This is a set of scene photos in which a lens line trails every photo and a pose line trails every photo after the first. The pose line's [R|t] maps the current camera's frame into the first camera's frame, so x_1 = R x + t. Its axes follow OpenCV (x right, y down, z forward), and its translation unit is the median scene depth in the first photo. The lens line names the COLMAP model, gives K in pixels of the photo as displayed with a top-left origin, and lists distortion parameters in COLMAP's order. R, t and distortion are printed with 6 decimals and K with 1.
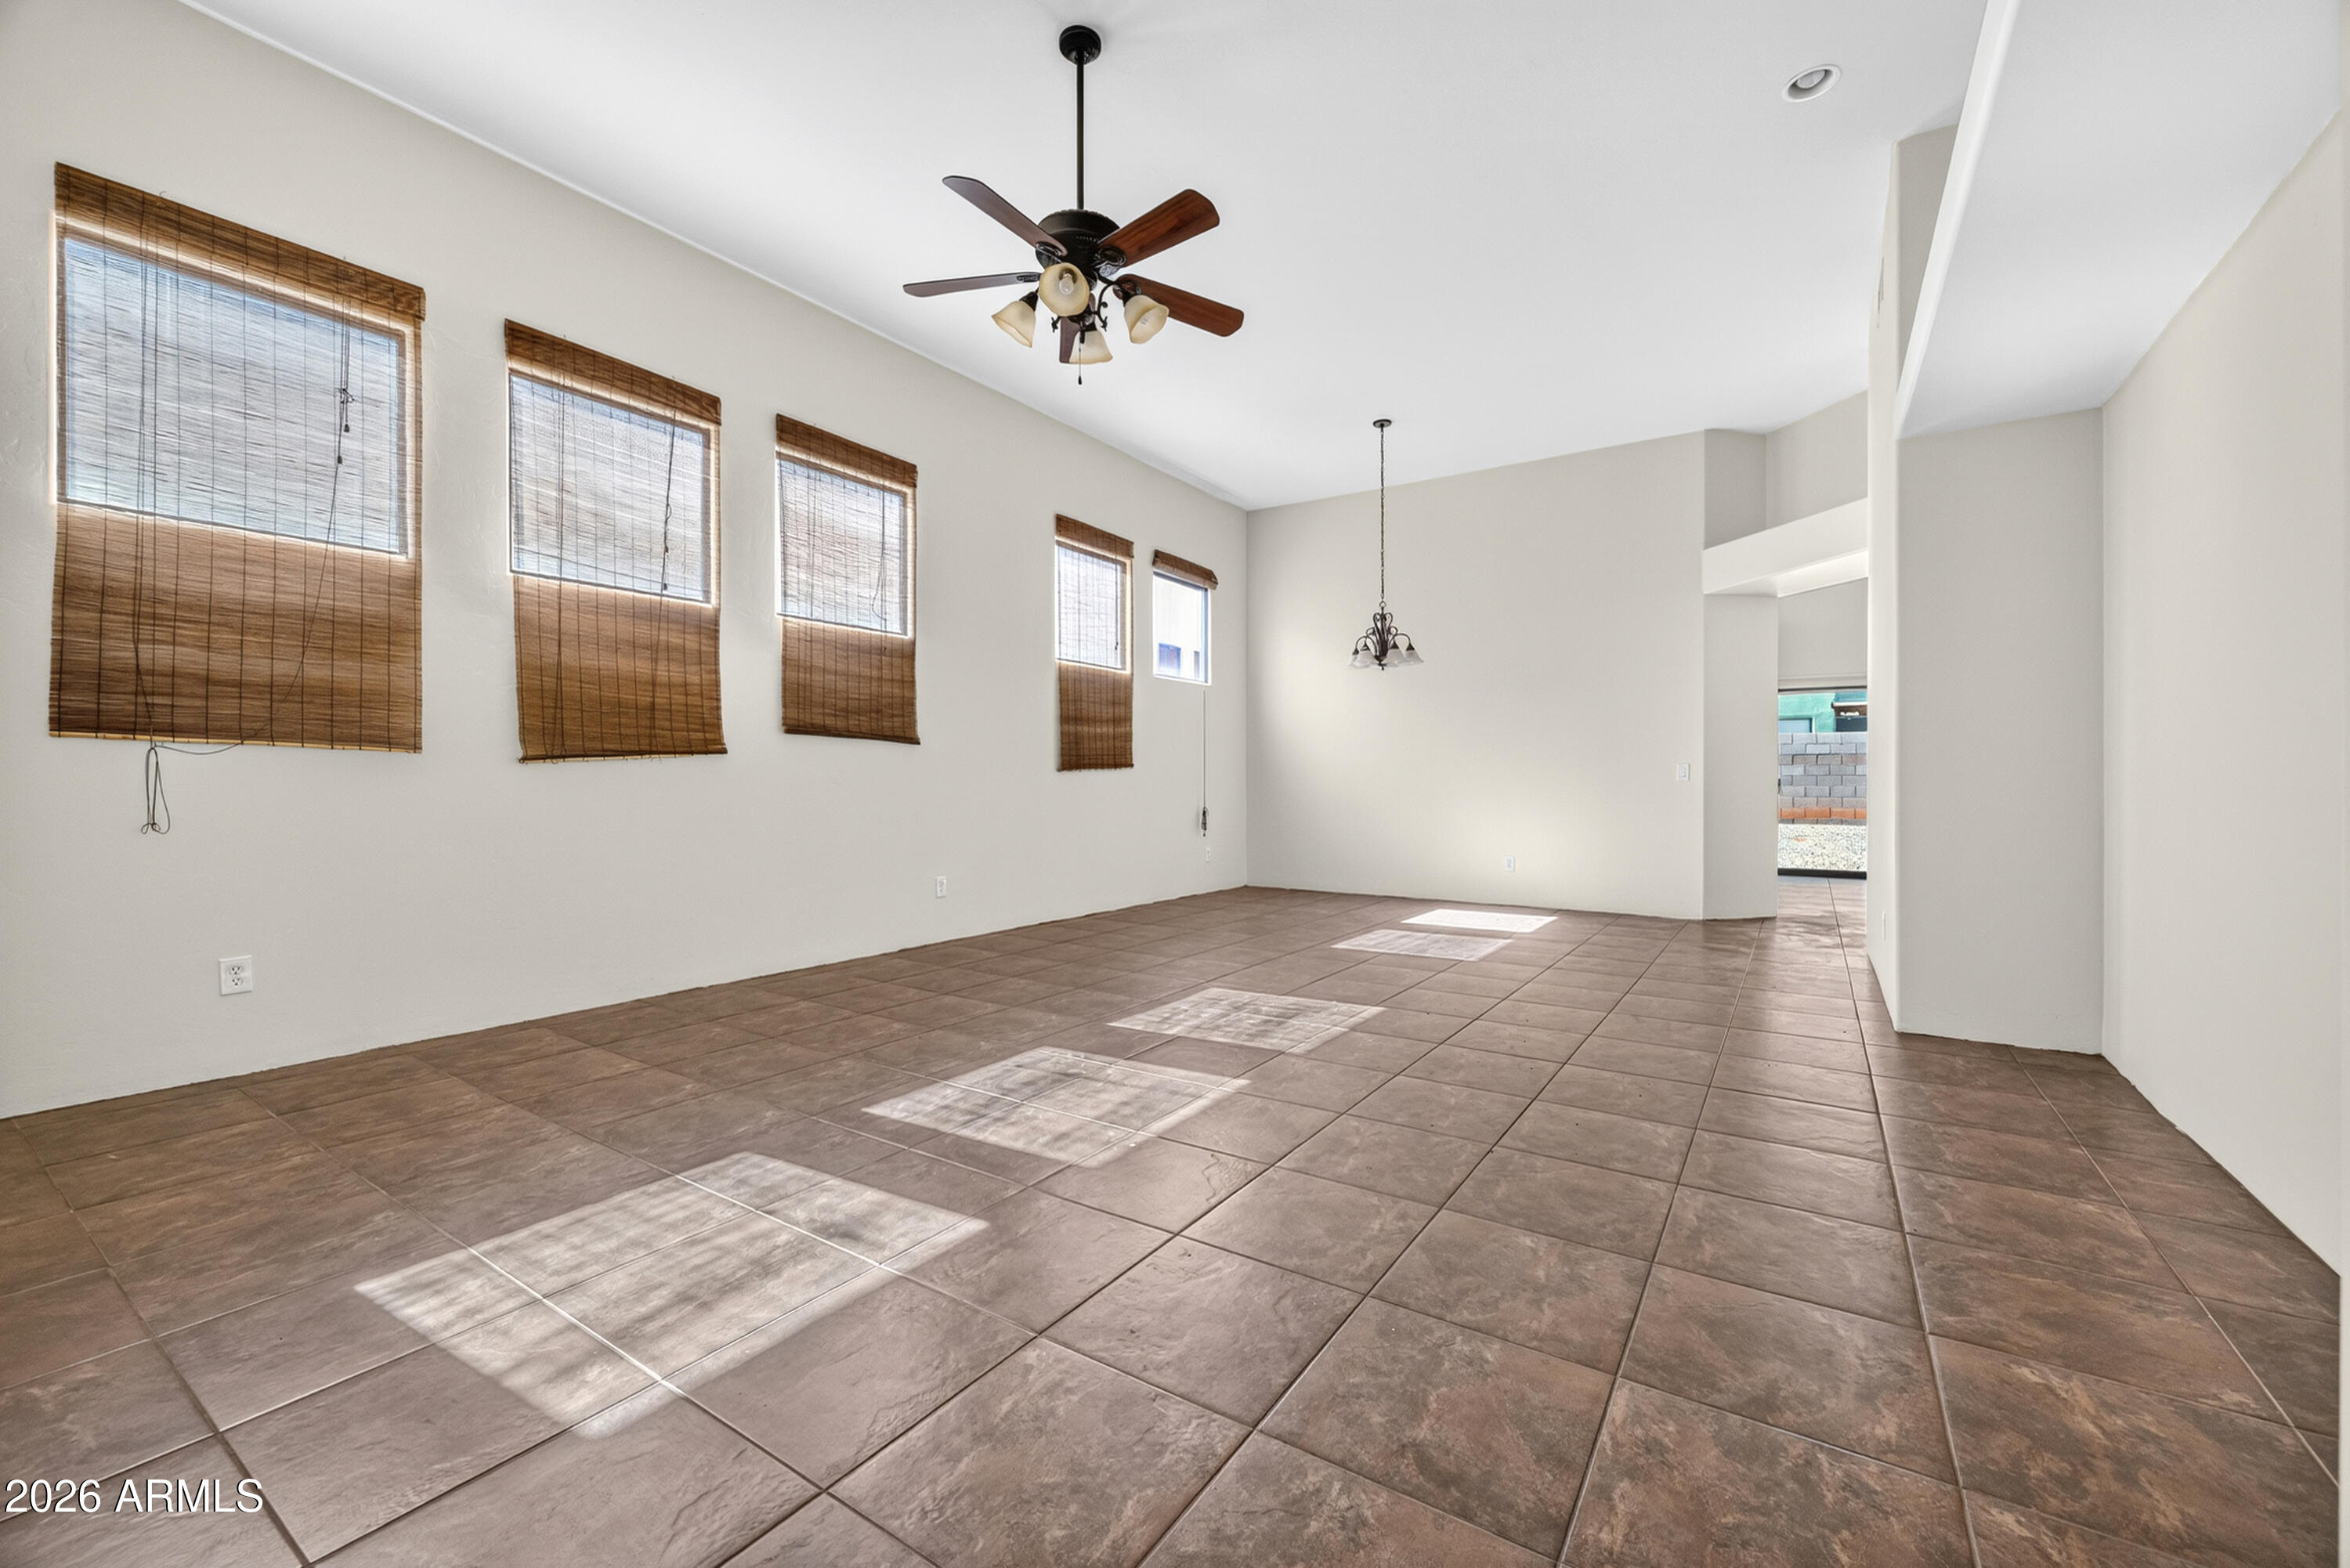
lens RADIAL K [[933.7, 0, 1179.4], [0, 933.7, 783.3], [0, 0, 1]] dist [0.002458, -0.000680]
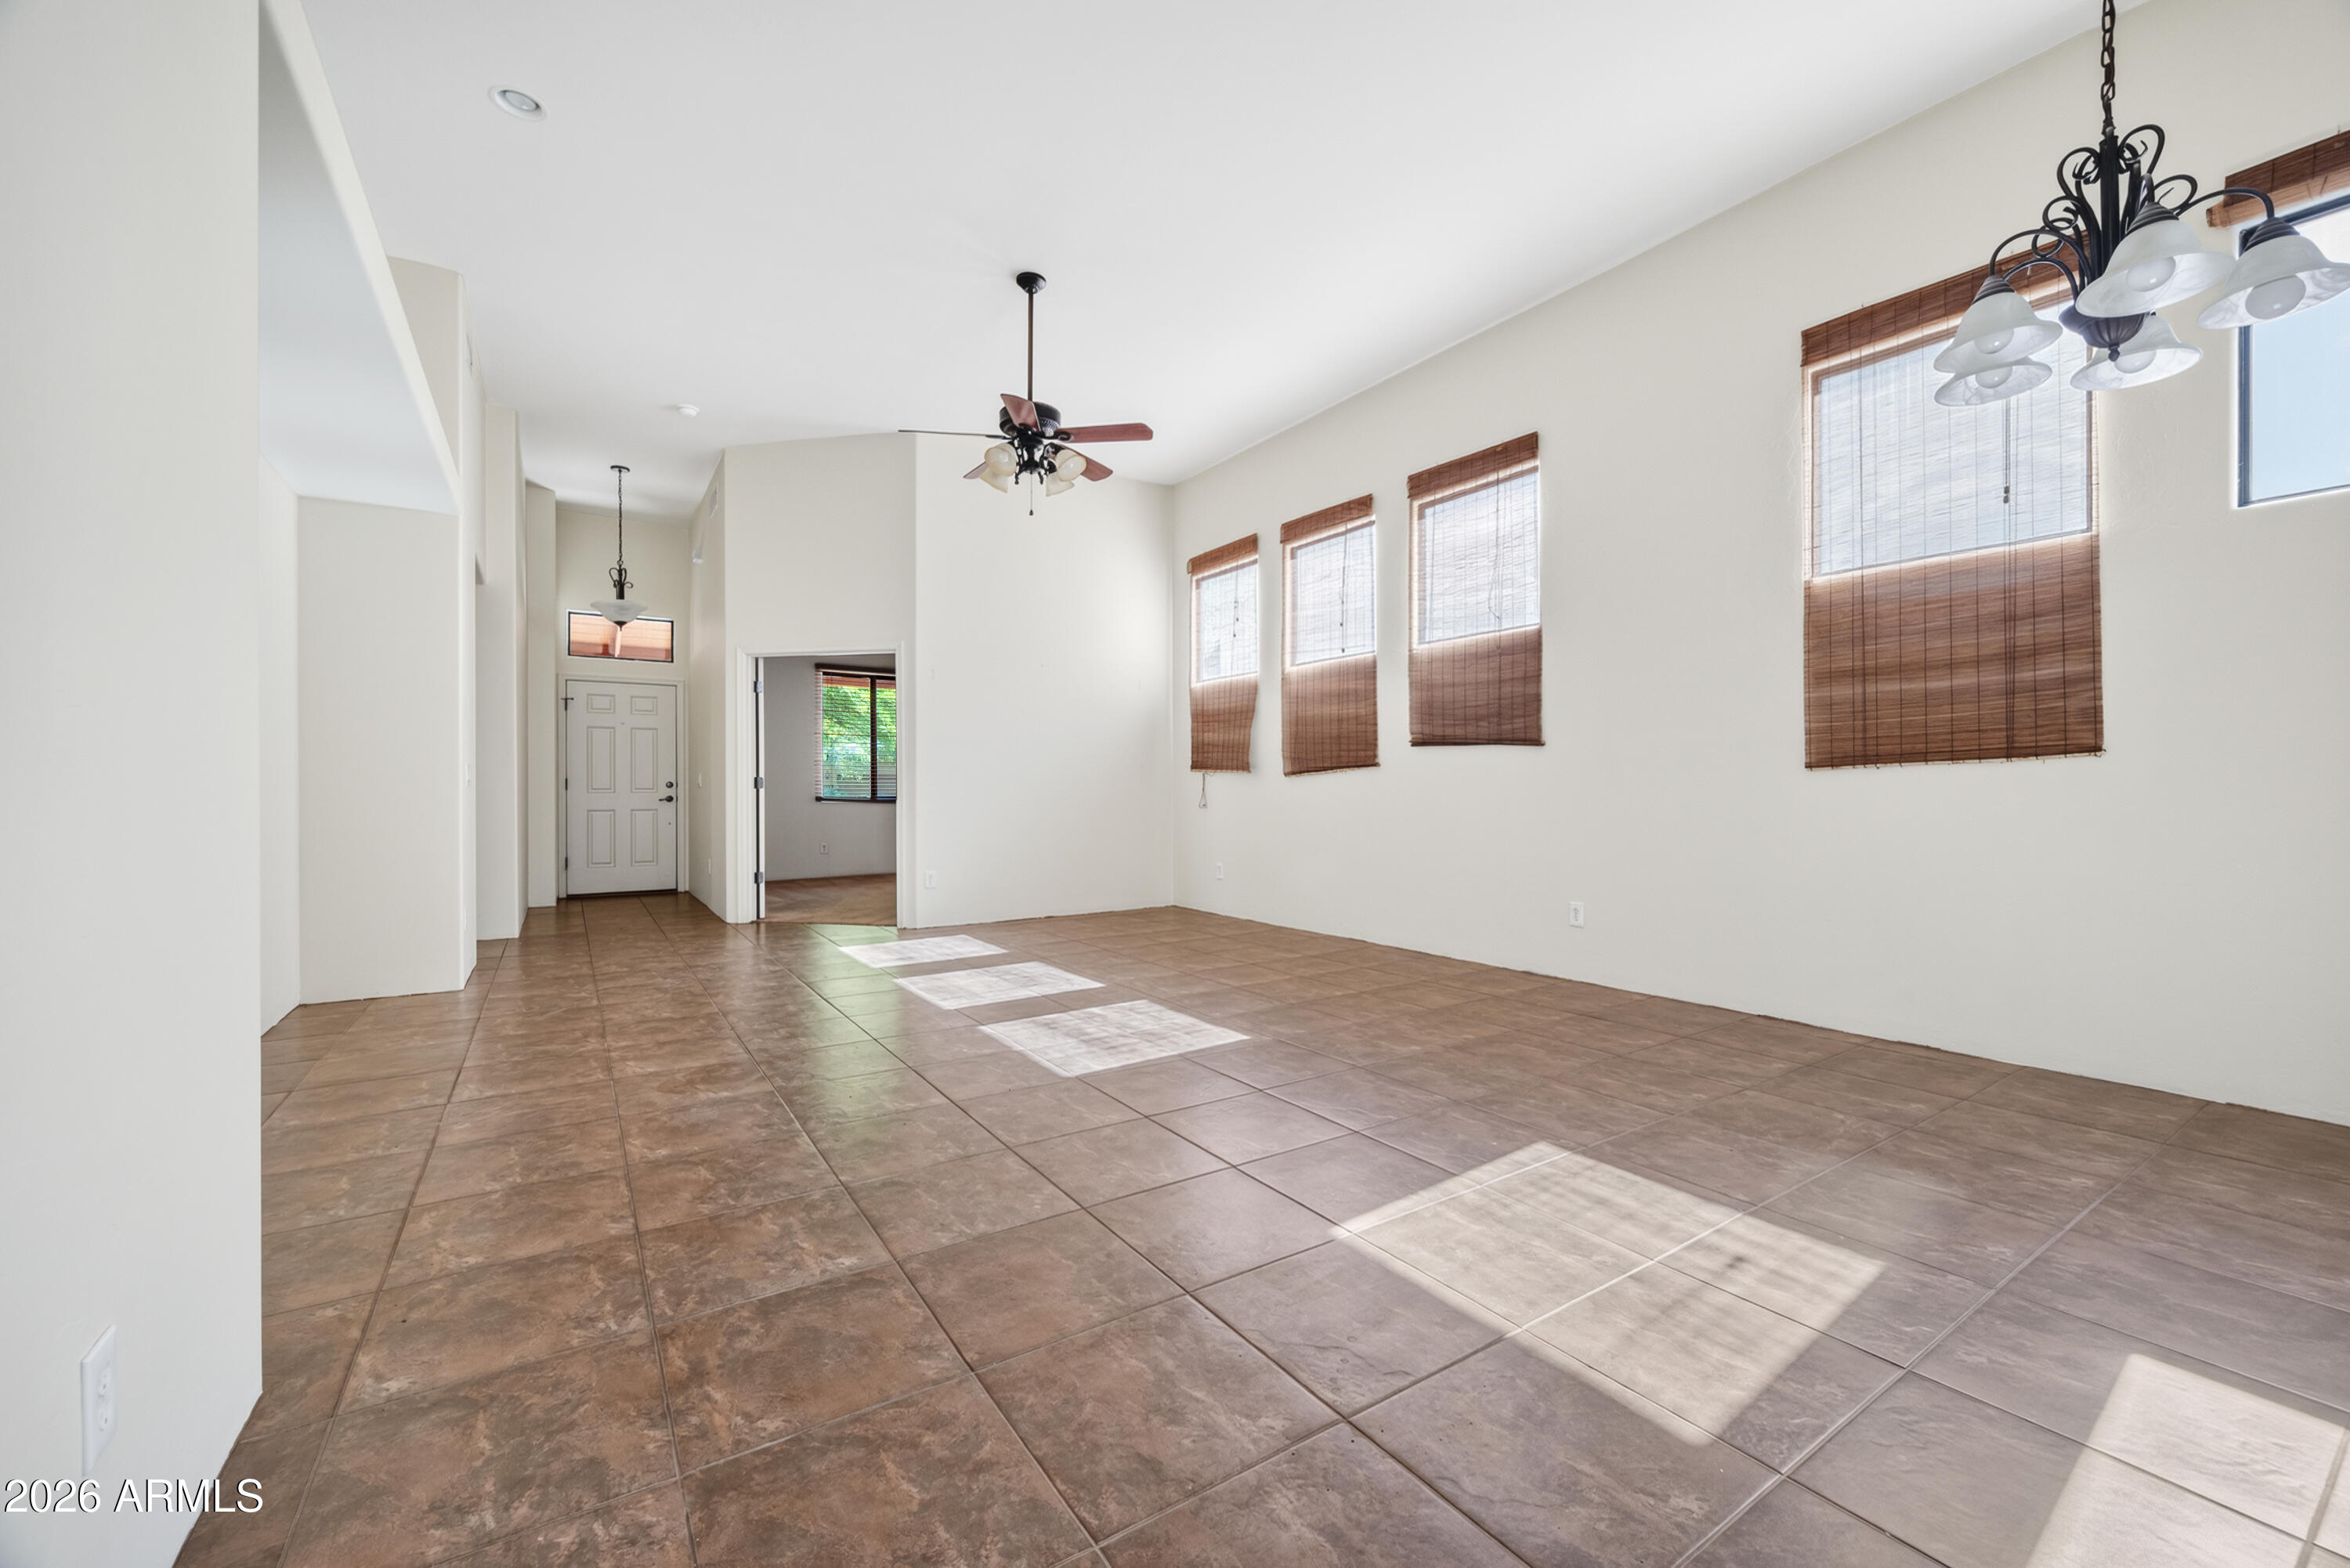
lens RADIAL K [[933.7, 0, 1179.7], [0, 933.7, 798.9], [0, 0, 1]] dist [0.002458, -0.000680]
pose [[-0.378318, 0.011337, -0.925606, 1.052451], [0.000849, 0.999929, 0.011900, -0.002914], [0.925675, 0.003716, -0.378300, 1.604397]]
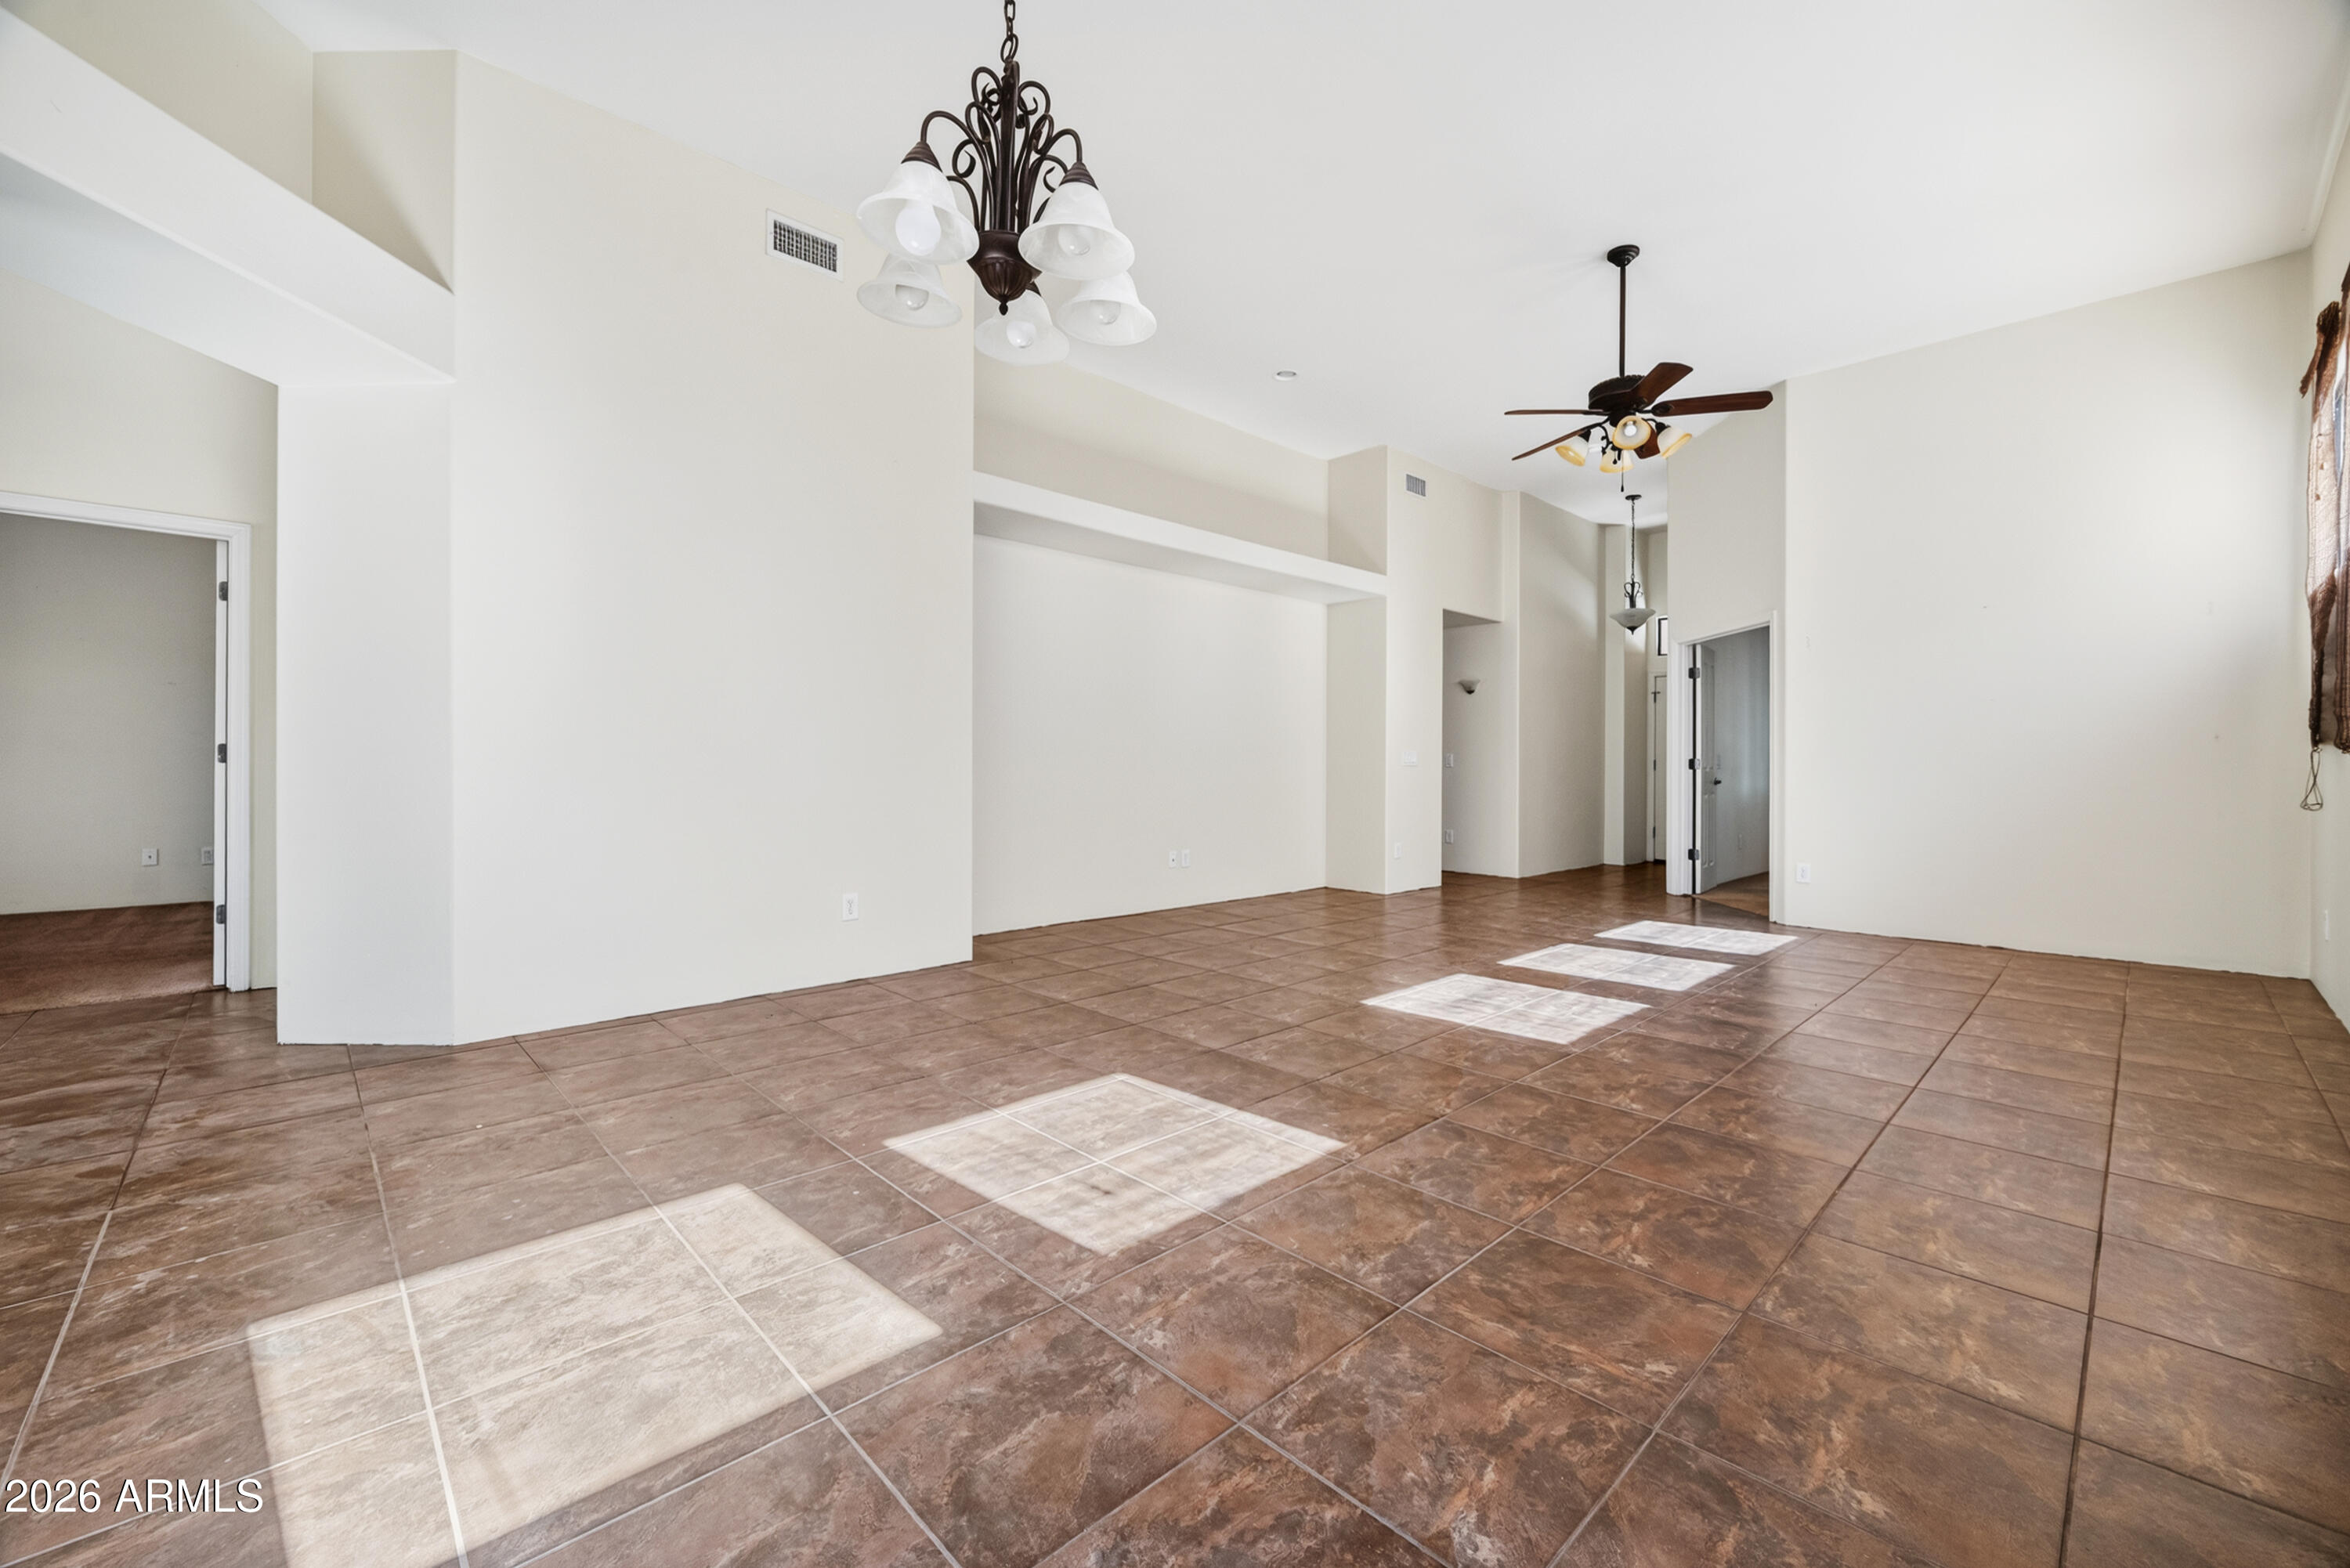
lens RADIAL K [[933.7, 0, 1176.9], [0, 933.7, 762.2], [0, 0, 1]] dist [0.002458, -0.000680]
pose [[-0.976759, -0.002484, 0.214327, 0.226085], [-0.003742, 0.999978, -0.005464, -0.001548], [-0.214309, -0.006139, -0.976747, 2.305603]]
